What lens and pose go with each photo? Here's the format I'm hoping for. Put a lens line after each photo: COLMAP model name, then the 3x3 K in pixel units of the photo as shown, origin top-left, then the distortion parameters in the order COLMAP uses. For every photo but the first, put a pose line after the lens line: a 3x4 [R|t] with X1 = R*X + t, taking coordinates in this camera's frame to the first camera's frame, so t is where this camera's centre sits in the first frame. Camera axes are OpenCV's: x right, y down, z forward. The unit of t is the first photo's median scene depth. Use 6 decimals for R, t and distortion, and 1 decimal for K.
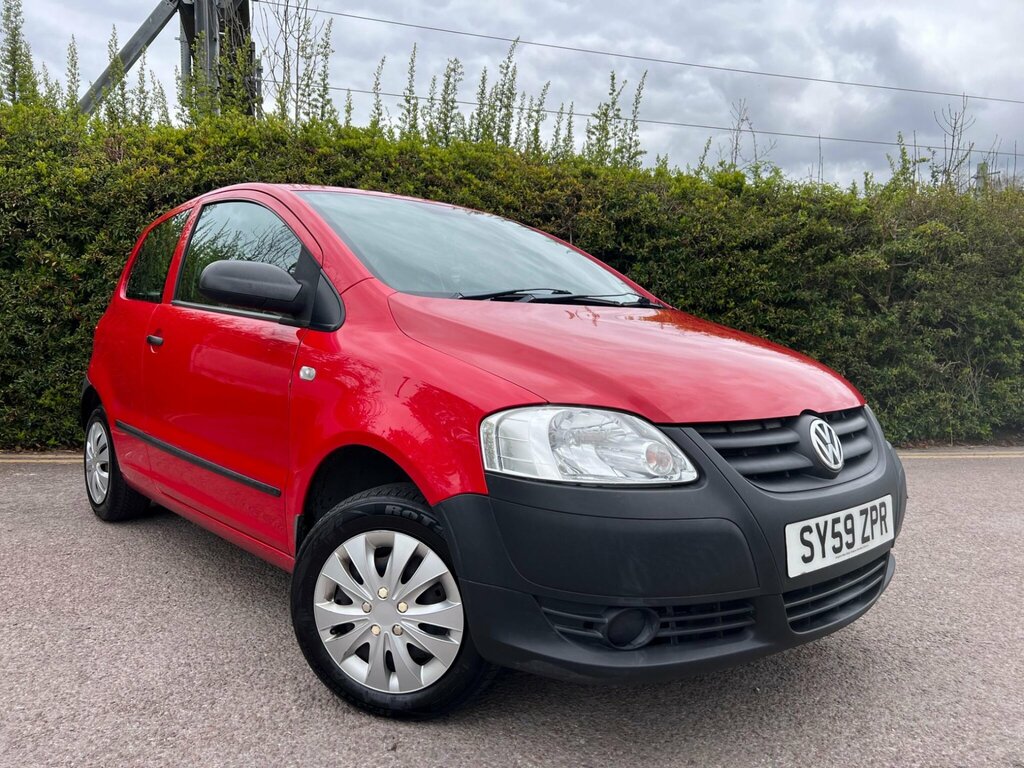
lens RADIAL K [[789.8, 0, 513.9], [0, 789.8, 380.6], [0, 0, 1]] dist [0.028854, -0.033565]
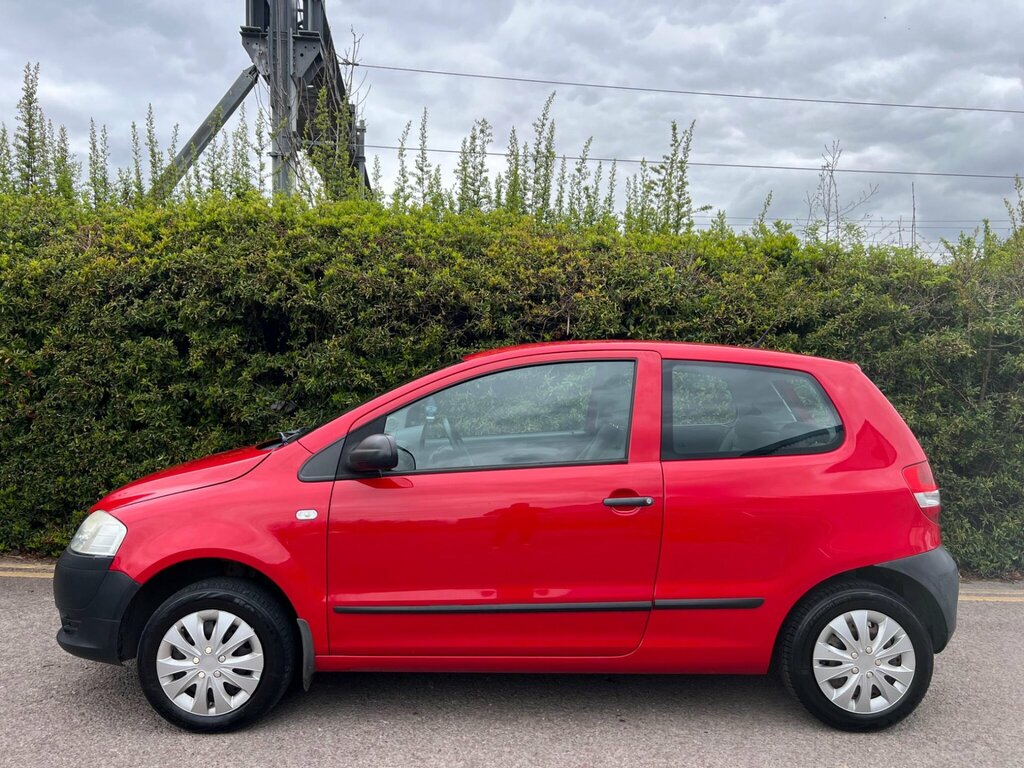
lens RADIAL K [[789.8, 0, 521.1], [0, 789.8, 364.0], [0, 0, 1]] dist [0.028854, -0.033565]
pose [[0.985238, 0.002118, -0.171178, 0.166007], [-0.013457, 0.997788, -0.065104, -0.076602], [0.170662, 0.066446, 0.983087, 0.143822]]
